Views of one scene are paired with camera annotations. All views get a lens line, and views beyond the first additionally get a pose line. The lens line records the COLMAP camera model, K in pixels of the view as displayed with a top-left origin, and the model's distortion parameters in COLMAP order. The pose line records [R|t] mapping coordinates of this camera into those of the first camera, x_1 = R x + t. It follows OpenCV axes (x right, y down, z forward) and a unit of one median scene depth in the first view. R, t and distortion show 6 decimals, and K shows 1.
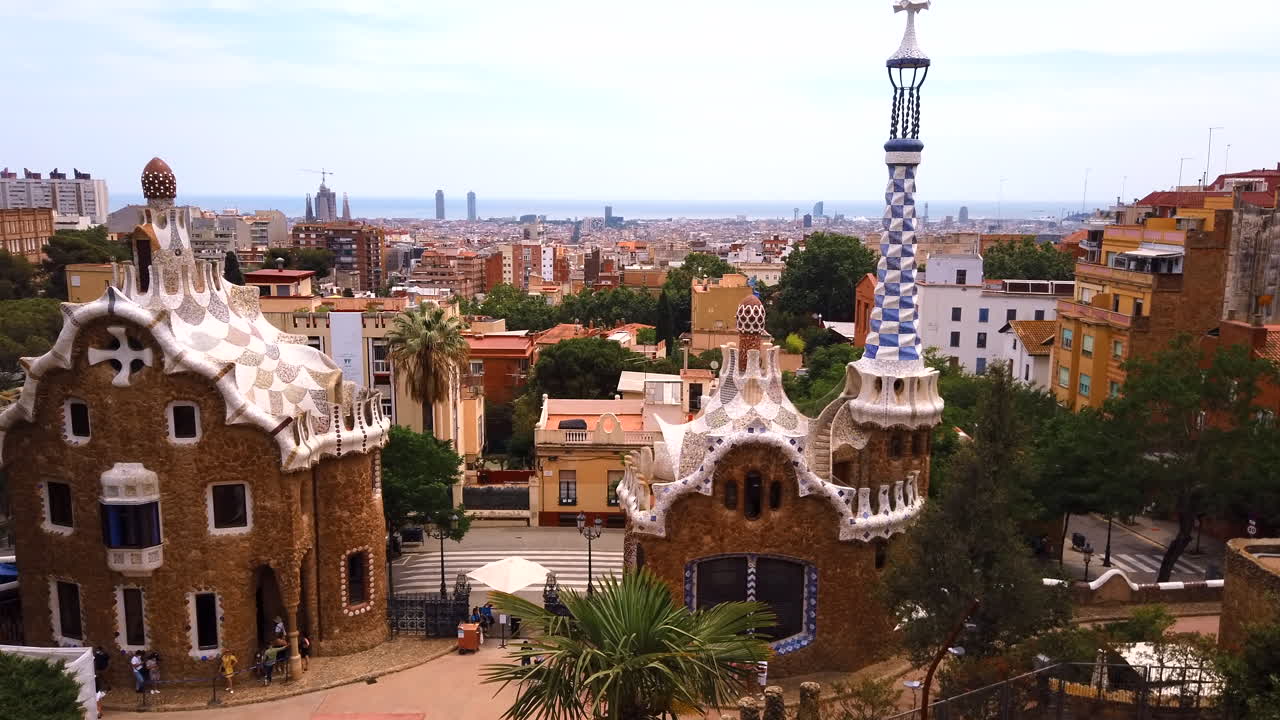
lens RADIAL K [[978.9, 0, 630.6], [0, 978.9, 364.1], [0, 0, 1]] dist [0.087866, -0.085288]
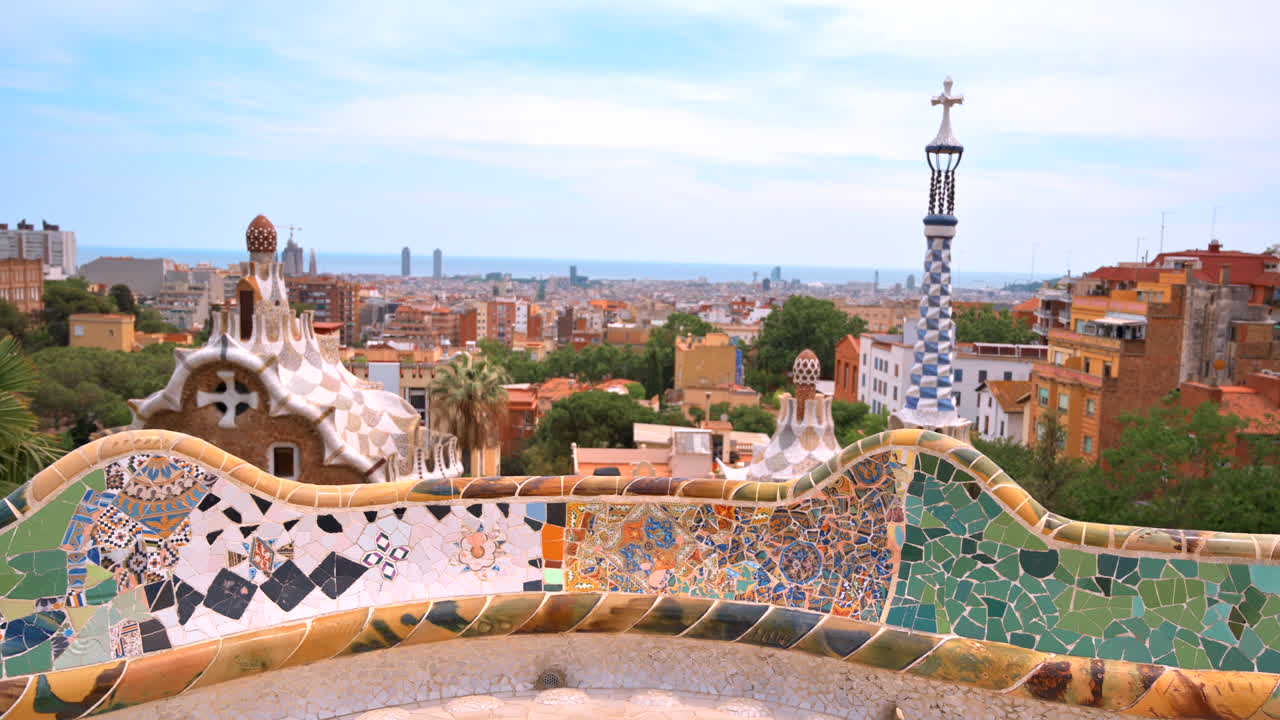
lens RADIAL K [[980.7, 0, 640.0], [0, 980.7, 360.0], [0, 0, 1]] dist [-0.001358, -0.002305]
pose [[0.996765, 0.014579, 0.079043, -0.099691], [-0.009413, 0.997818, -0.065345, 0.009226], [-0.079823, 0.064390, 0.994727, -0.048488]]
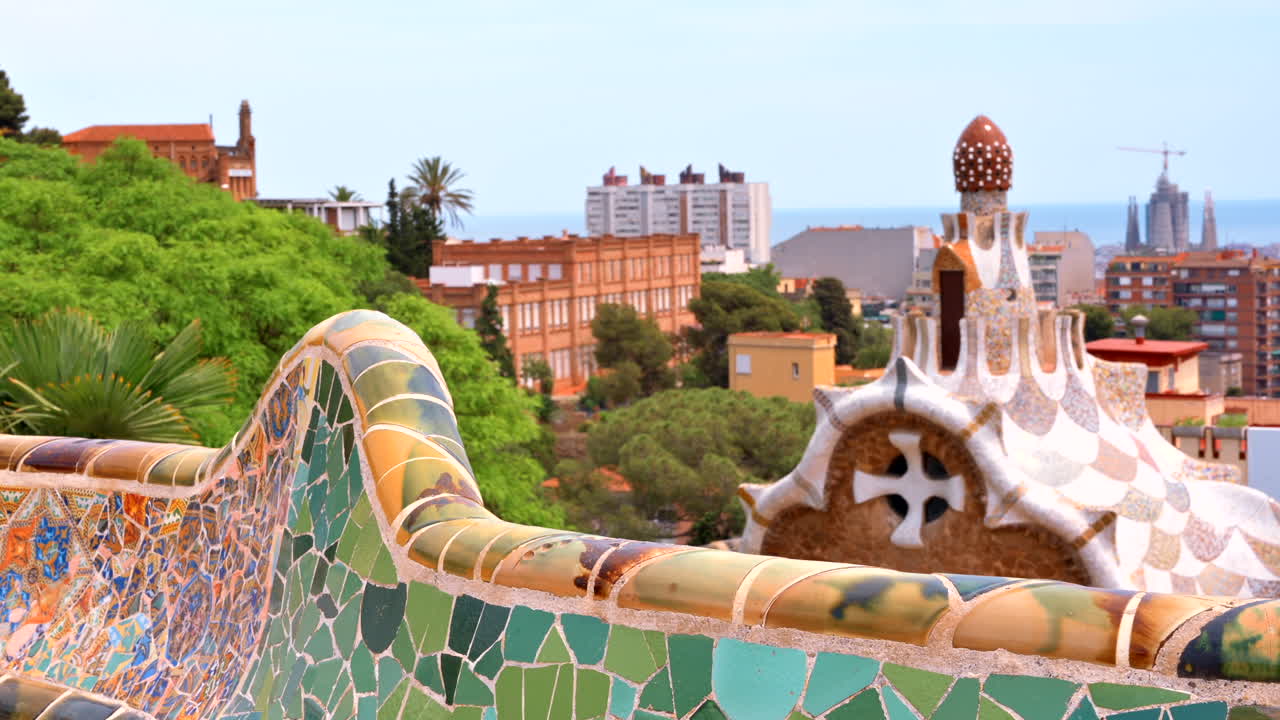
lens RADIAL K [[2136.9, 0, 636.7], [0, 2136.9, 305.8], [0, 0, 1]] dist [-0.008172, -0.033892]
pose [[0.866602, 0.000258, -0.499000, -0.046414], [-0.060530, 0.992670, -0.104607, 0.014369], [0.495315, 0.120857, 0.860265, -0.034144]]
